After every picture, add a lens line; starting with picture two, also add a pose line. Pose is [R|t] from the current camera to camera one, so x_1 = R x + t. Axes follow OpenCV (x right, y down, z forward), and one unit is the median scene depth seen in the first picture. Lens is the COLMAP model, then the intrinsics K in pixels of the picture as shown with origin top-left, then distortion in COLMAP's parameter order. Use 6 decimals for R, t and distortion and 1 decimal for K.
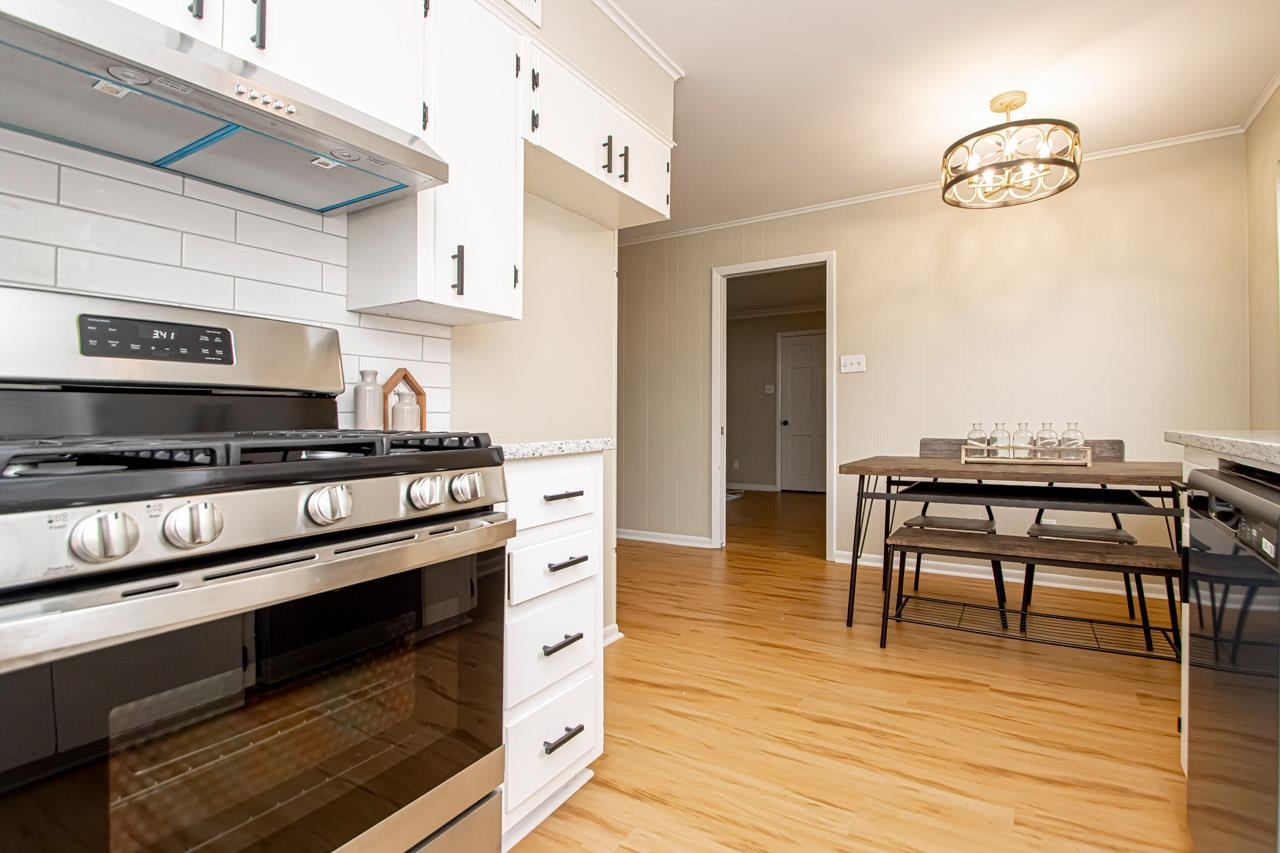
lens RADIAL K [[595.7, 0, 665.8], [0, 595.7, 419.0], [0, 0, 1]] dist [0.018631, -0.018128]
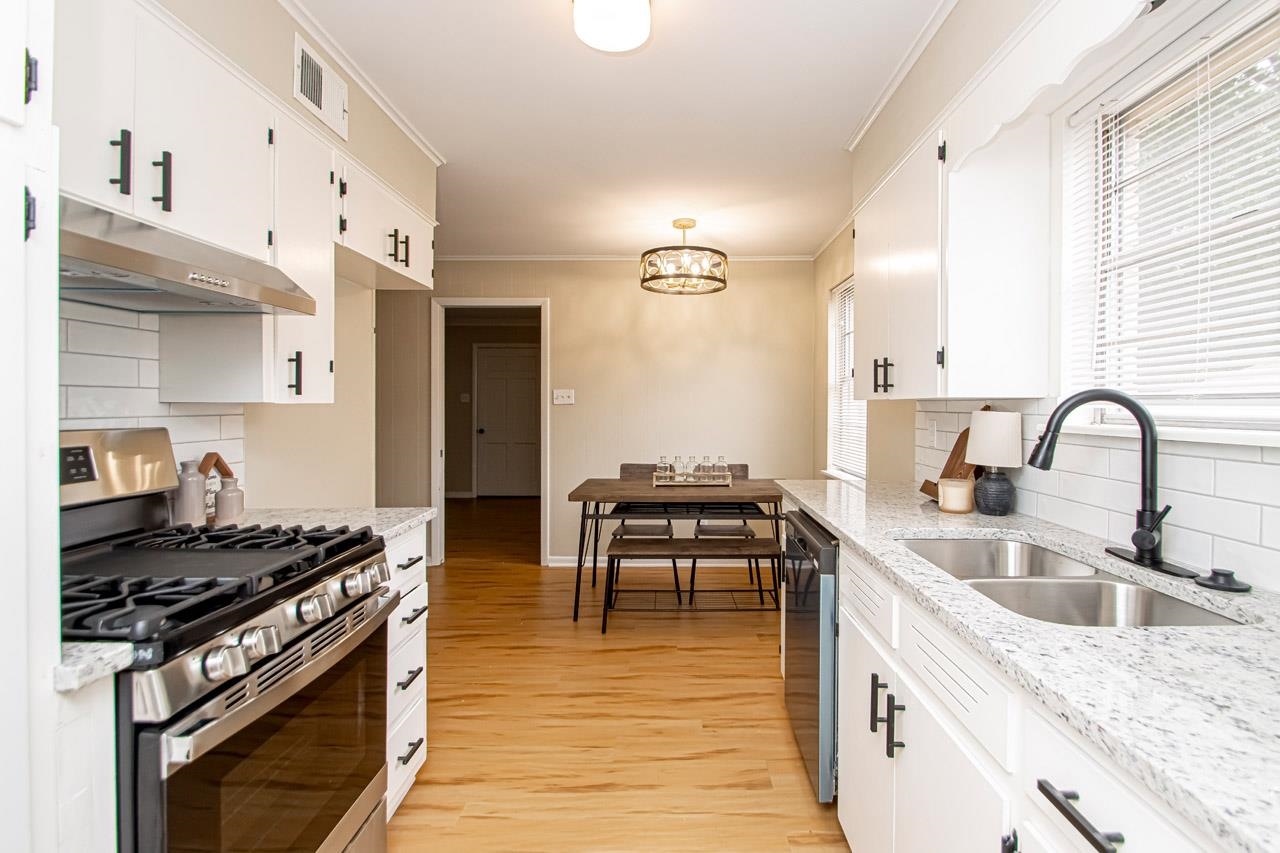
lens RADIAL K [[598.6, 0, 655.8], [0, 598.6, 424.7], [0, 0, 1]] dist [0.021192, -0.018437]
pose [[0.869690, -0.004612, 0.493577, -0.177902], [-0.005998, 0.999784, 0.019911, -0.098931], [-0.493562, -0.020276, 0.869474, -0.187562]]
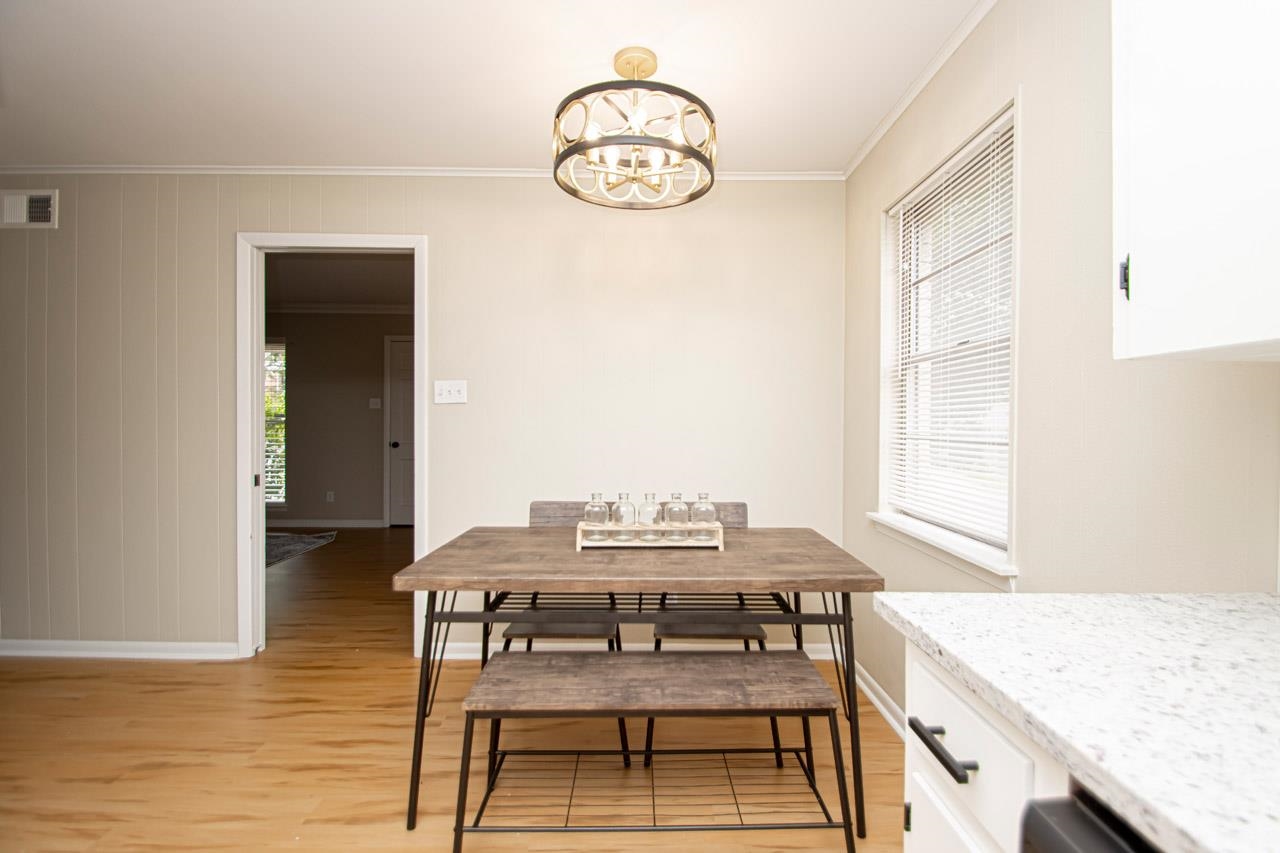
lens RADIAL K [[598.6, 0, 655.8], [0, 598.6, 424.7], [0, 0, 1]] dist [0.021192, -0.018437]
pose [[0.841350, 0.006228, 0.540455, 0.197007], [-0.006523, 0.999978, -0.001368, -0.083279], [-0.540451, -0.002374, 0.841372, 0.366056]]
